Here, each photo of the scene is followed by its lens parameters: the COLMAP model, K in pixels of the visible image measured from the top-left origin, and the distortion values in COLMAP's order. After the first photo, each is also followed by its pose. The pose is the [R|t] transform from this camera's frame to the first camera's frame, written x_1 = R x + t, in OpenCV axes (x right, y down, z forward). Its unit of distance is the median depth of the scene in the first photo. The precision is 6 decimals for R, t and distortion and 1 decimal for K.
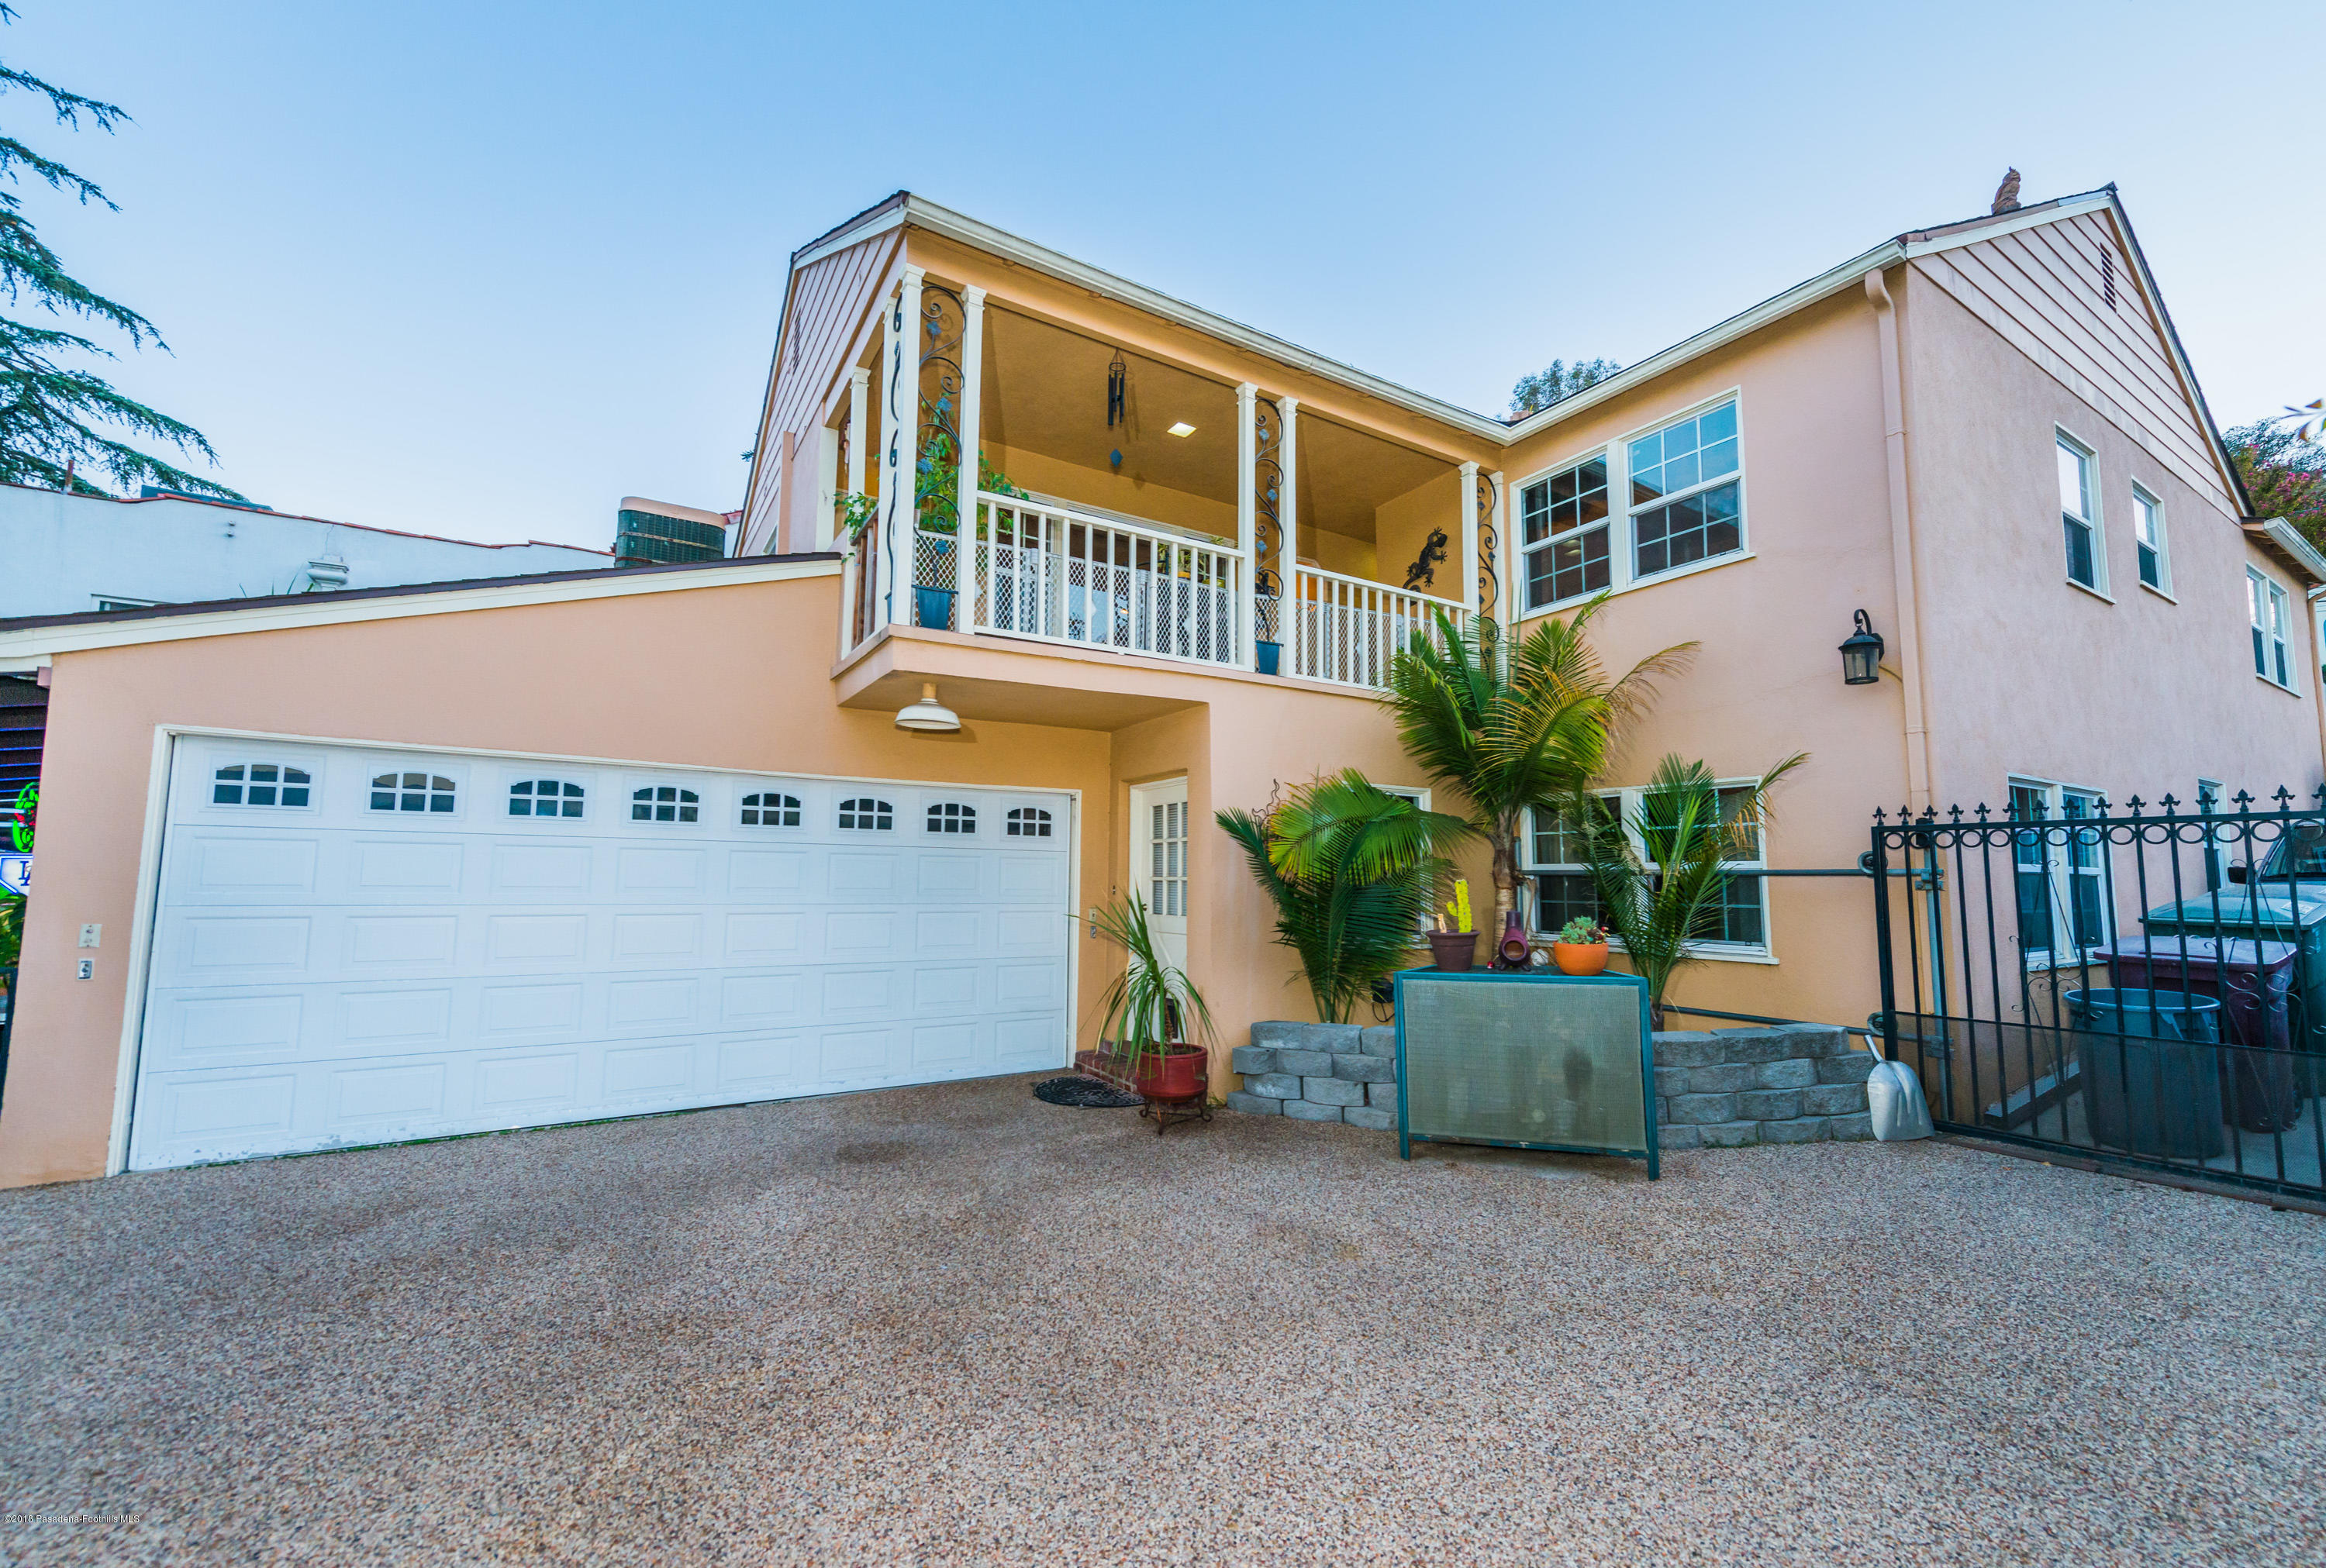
lens RADIAL K [[902.6, 0, 1160.5], [0, 902.6, 796.3], [0, 0, 1]] dist [0.003737, 0.000334]
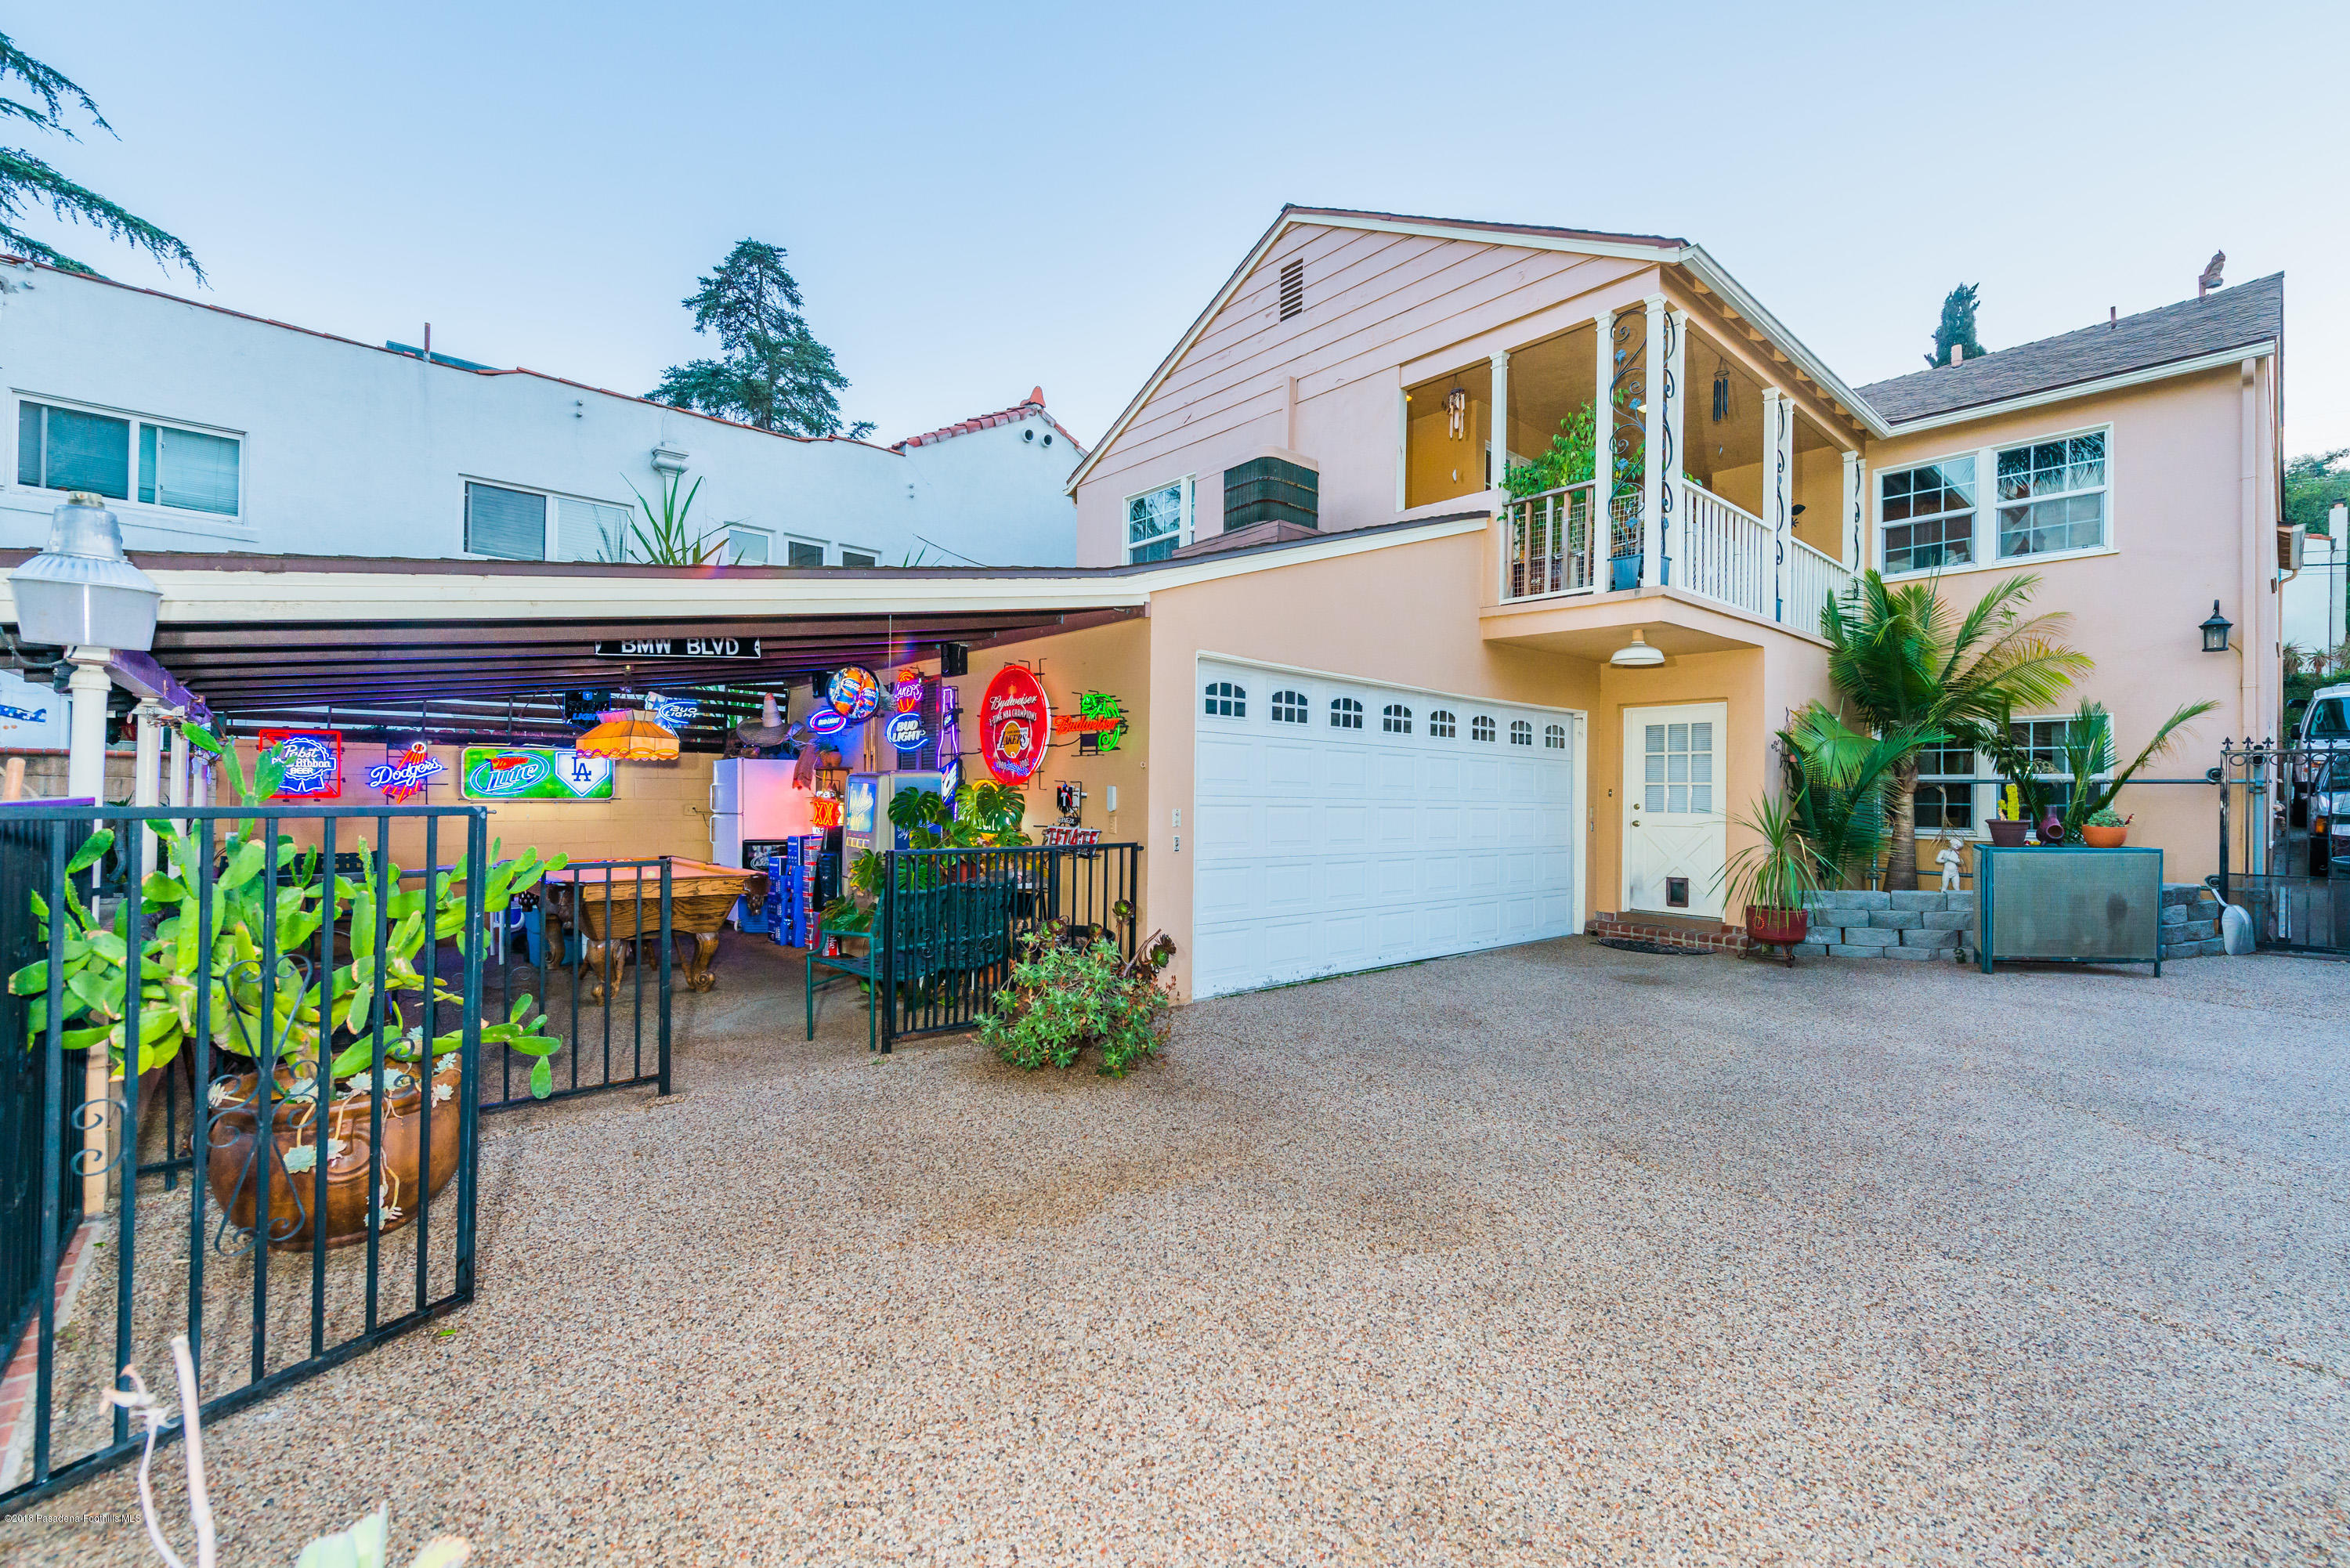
lens RADIAL K [[958.7, 0, 1190.1], [0, 958.7, 779.3], [0, 0, 1]] dist [0.002635, 0.000380]
pose [[0.983395, 0.007393, 0.181326, -1.108438], [-0.021621, 0.996826, 0.076614, -0.002694], [-0.180184, -0.079262, 0.980434, -0.232471]]
